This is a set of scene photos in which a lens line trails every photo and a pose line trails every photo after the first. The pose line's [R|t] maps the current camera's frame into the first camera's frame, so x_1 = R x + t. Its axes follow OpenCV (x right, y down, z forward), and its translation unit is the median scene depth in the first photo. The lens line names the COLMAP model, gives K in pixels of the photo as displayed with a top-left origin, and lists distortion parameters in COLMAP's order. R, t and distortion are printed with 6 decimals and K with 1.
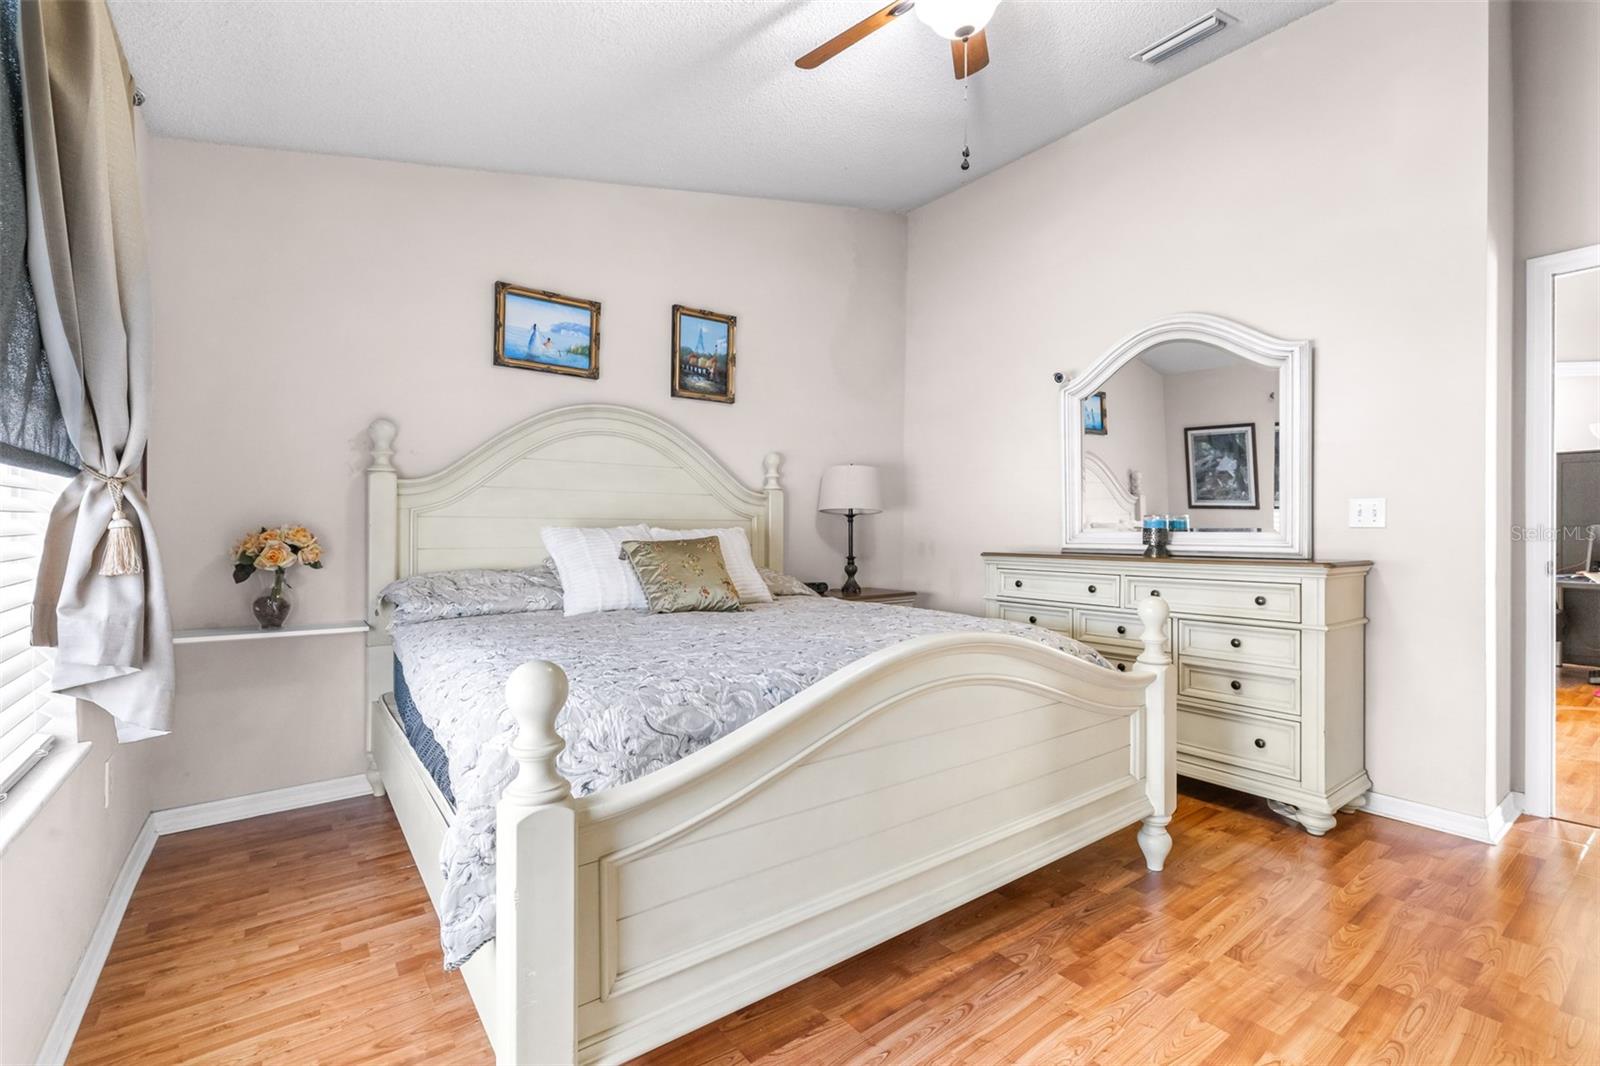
lens RADIAL K [[690.3, 0, 799.5], [0, 690.3, 548.4], [0, 0, 1]] dist [-0.001544, -0.000241]
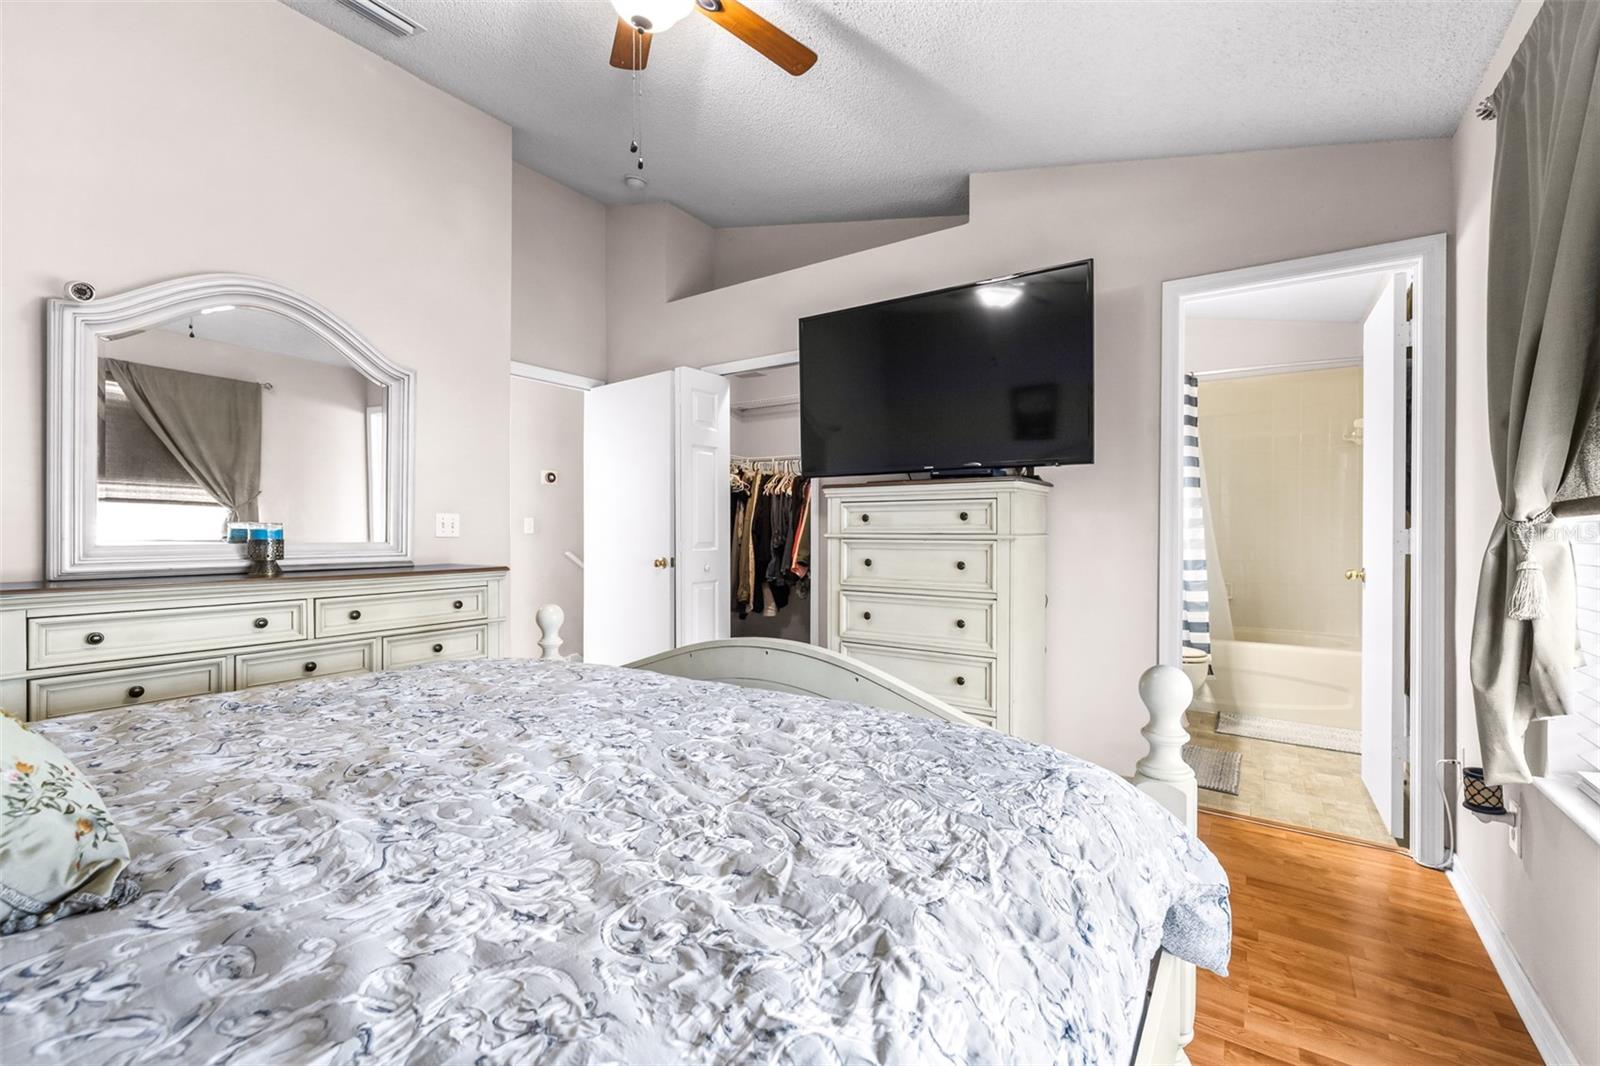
lens RADIAL K [[690.3, 0, 796.8], [0, 690.3, 528.2], [0, 0, 1]] dist [-0.001544, -0.000241]
pose [[-0.339418, -0.001357, 0.940635, -0.541534], [0.019424, 0.999776, 0.008451, -0.044074], [-0.940435, 0.021140, -0.339315, 0.827507]]
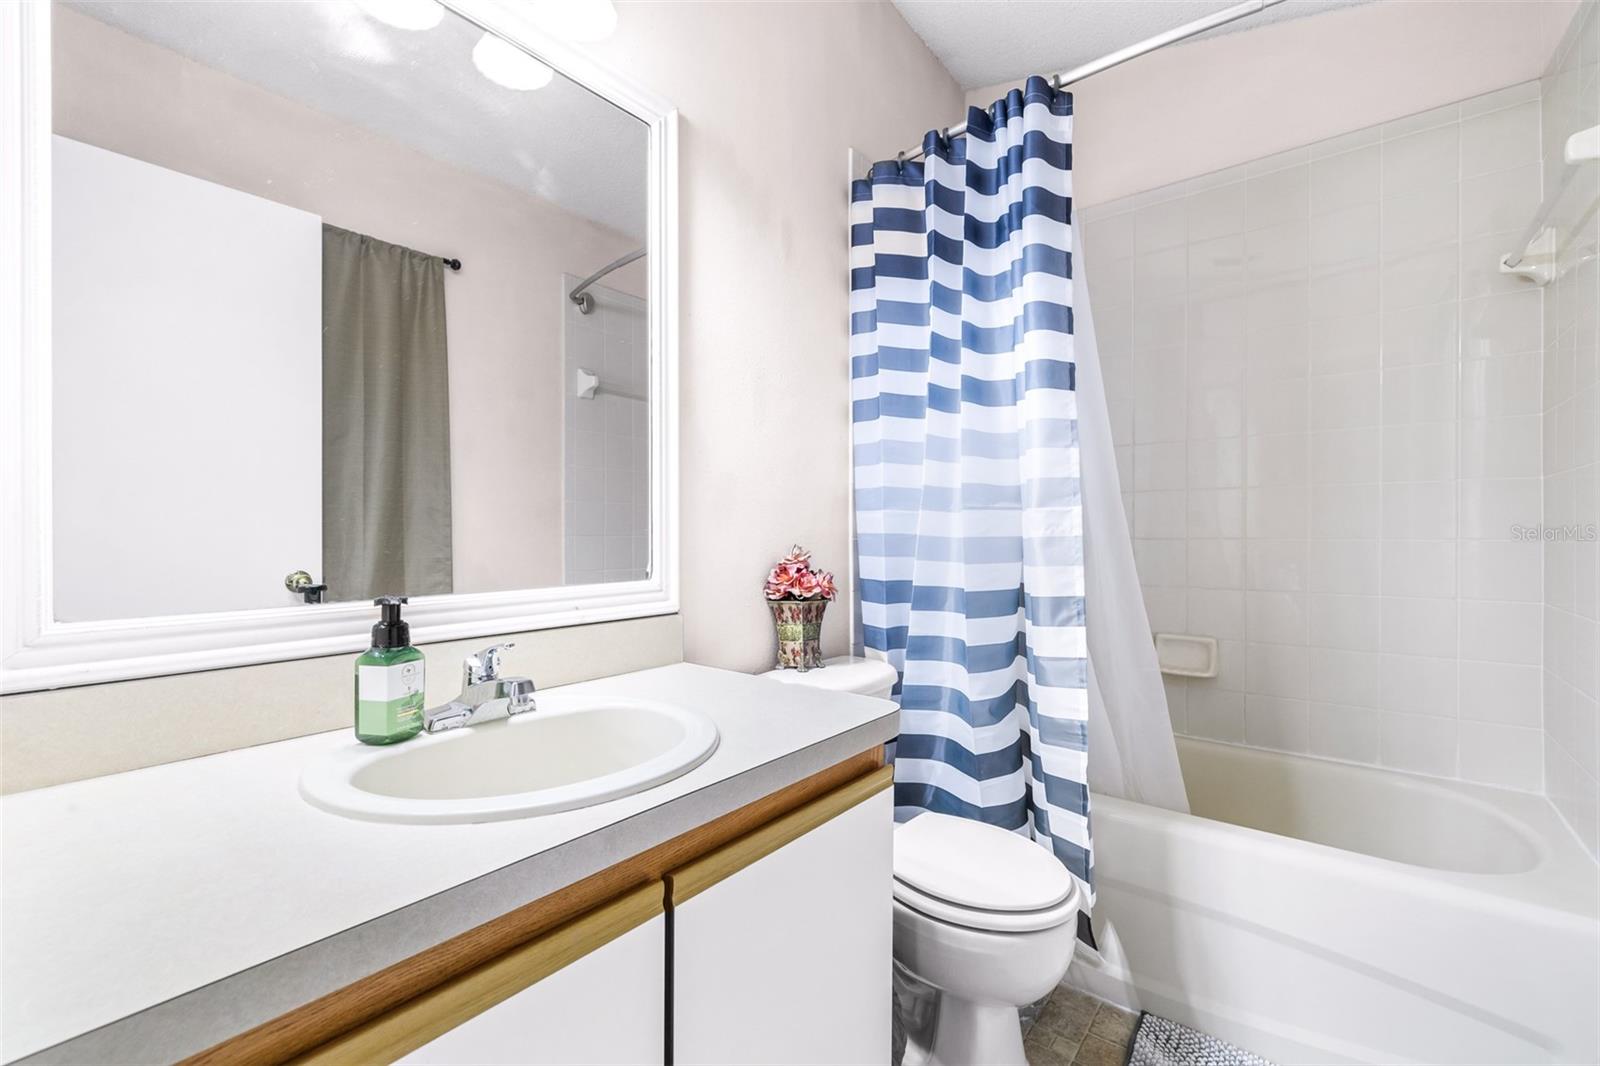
lens RADIAL K [[690.3, 0, 796.7], [0, 690.3, 530.9], [0, 0, 1]] dist [-0.001544, -0.000241]
pose [[-0.266479, 0.001246, 0.963840, 0.382214], [0.024761, 0.999678, 0.005553, 0.012426], [-0.963523, 0.025346, -0.266424, -0.551752]]
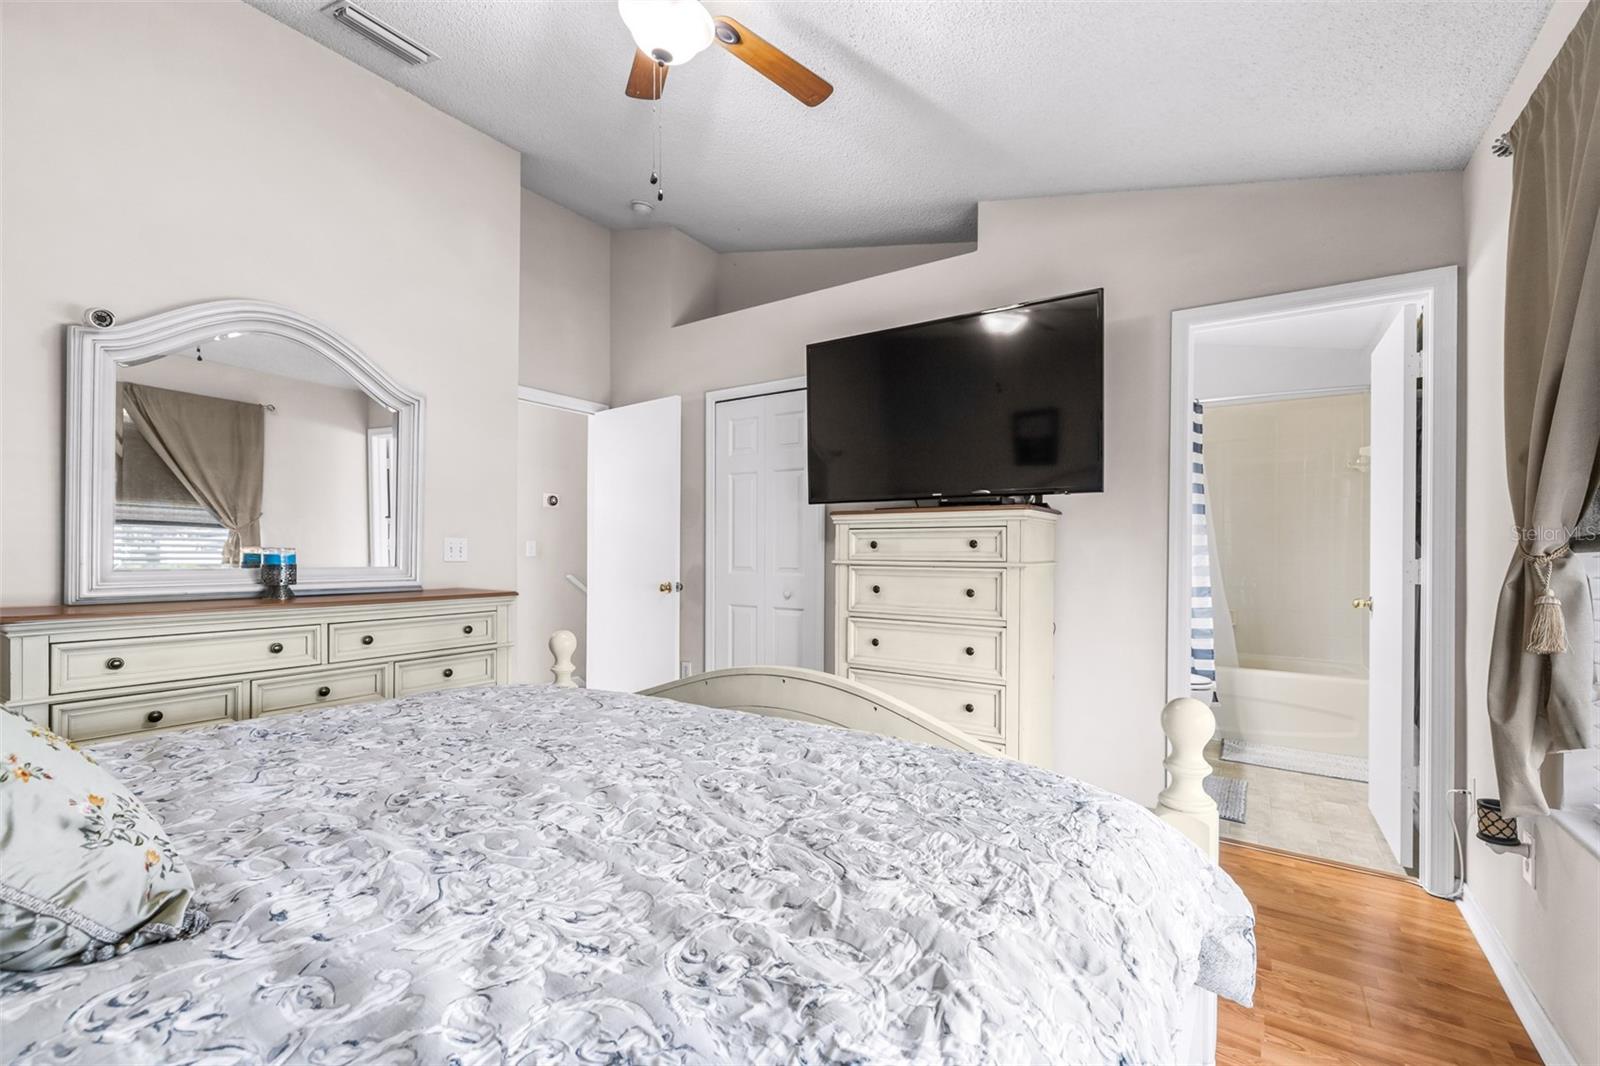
lens RADIAL K [[690.3, 0, 797.4], [0, 690.3, 551.1], [0, 0, 1]] dist [-0.001544, -0.000241]
pose [[-0.338183, -0.001137, 0.941080, -0.541035], [0.015257, 0.999861, 0.006691, -0.048171], [-0.940957, 0.016621, -0.338119, 0.839659]]
